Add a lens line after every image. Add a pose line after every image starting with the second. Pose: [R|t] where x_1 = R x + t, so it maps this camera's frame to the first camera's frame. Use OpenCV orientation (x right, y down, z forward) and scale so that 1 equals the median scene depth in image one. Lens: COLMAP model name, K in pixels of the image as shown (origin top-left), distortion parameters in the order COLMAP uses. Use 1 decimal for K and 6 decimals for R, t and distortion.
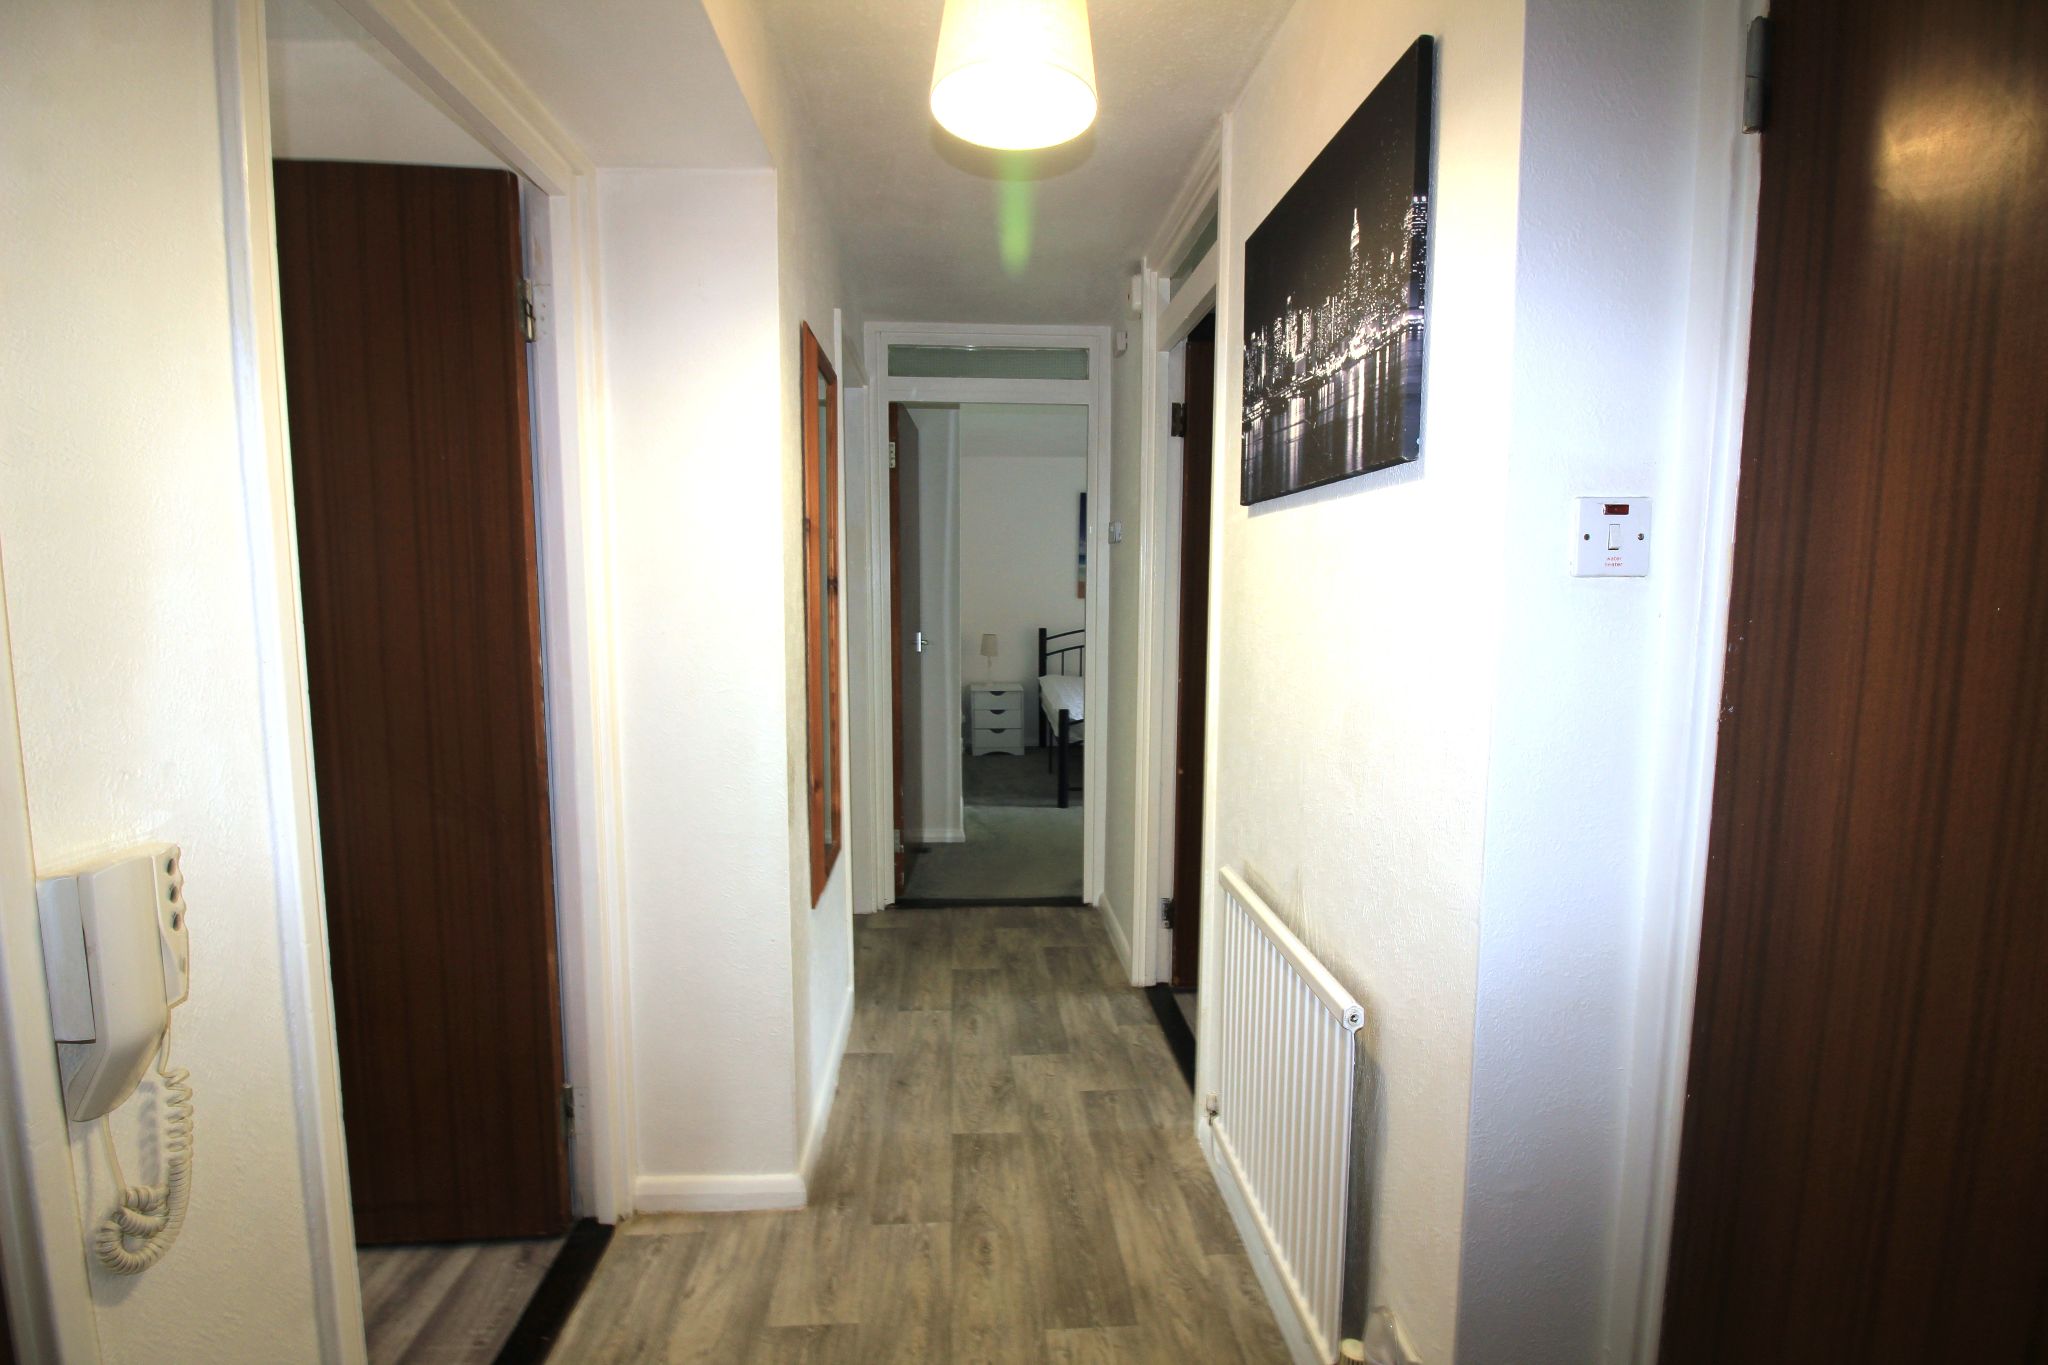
lens RADIAL K [[954.5, 0, 1022.7], [0, 954.5, 690.8], [0, 0, 1]] dist [-0.005899, -0.000491]
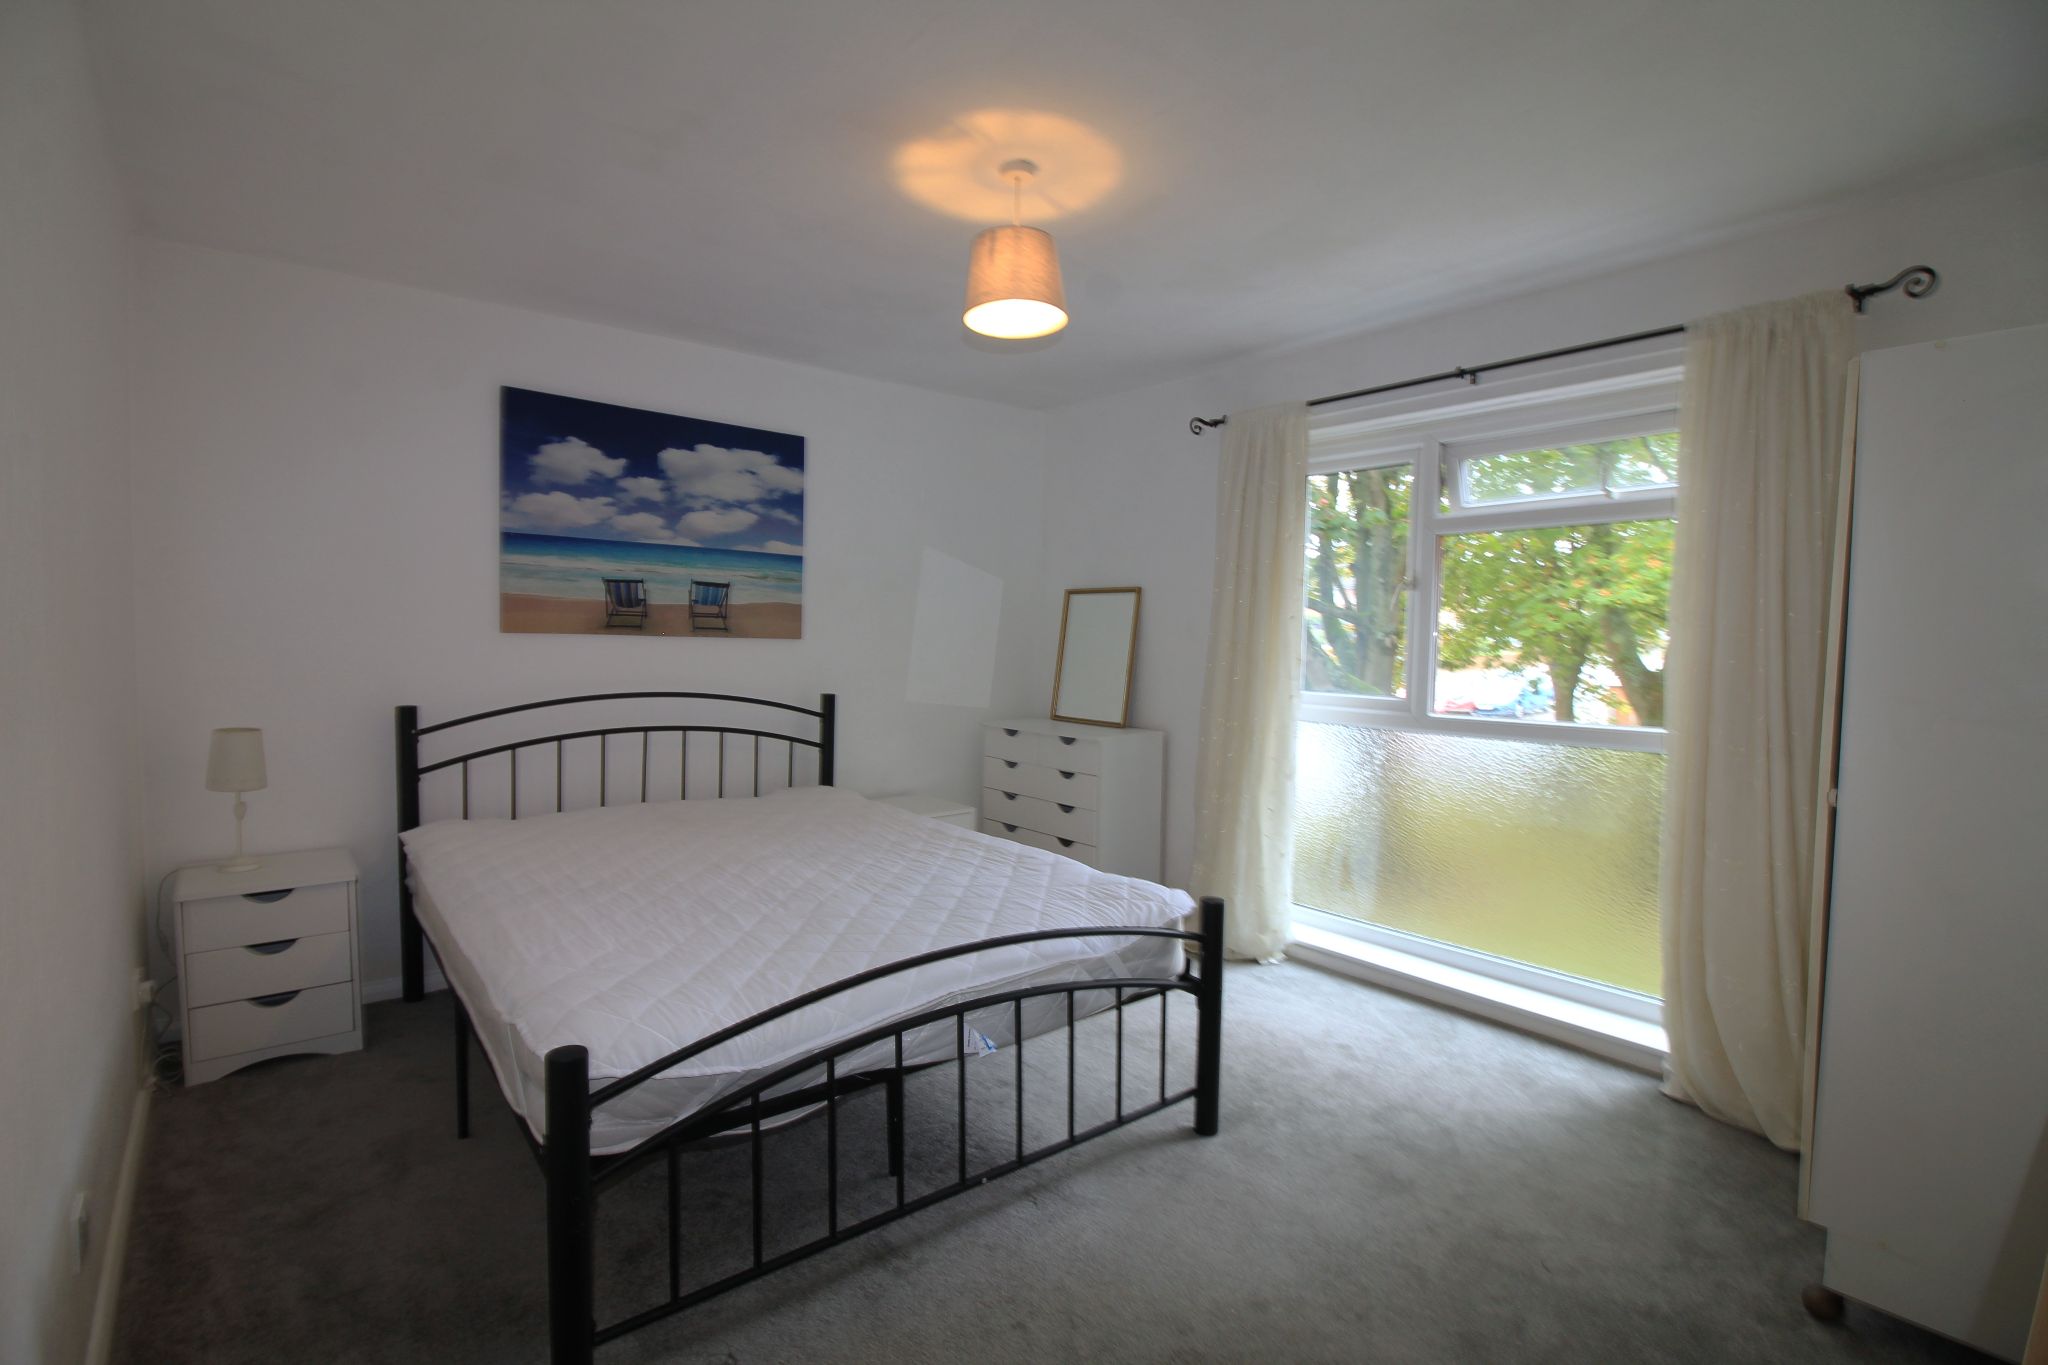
lens RADIAL K [[954.5, 0, 1015.9], [0, 954.5, 681.2], [0, 0, 1]] dist [-0.005899, -0.000491]
pose [[0.805576, -0.030424, 0.591710, -0.008947], [0.051675, 0.998483, -0.019014, -0.055818], [-0.590234, 0.045894, 0.805927, 0.526946]]
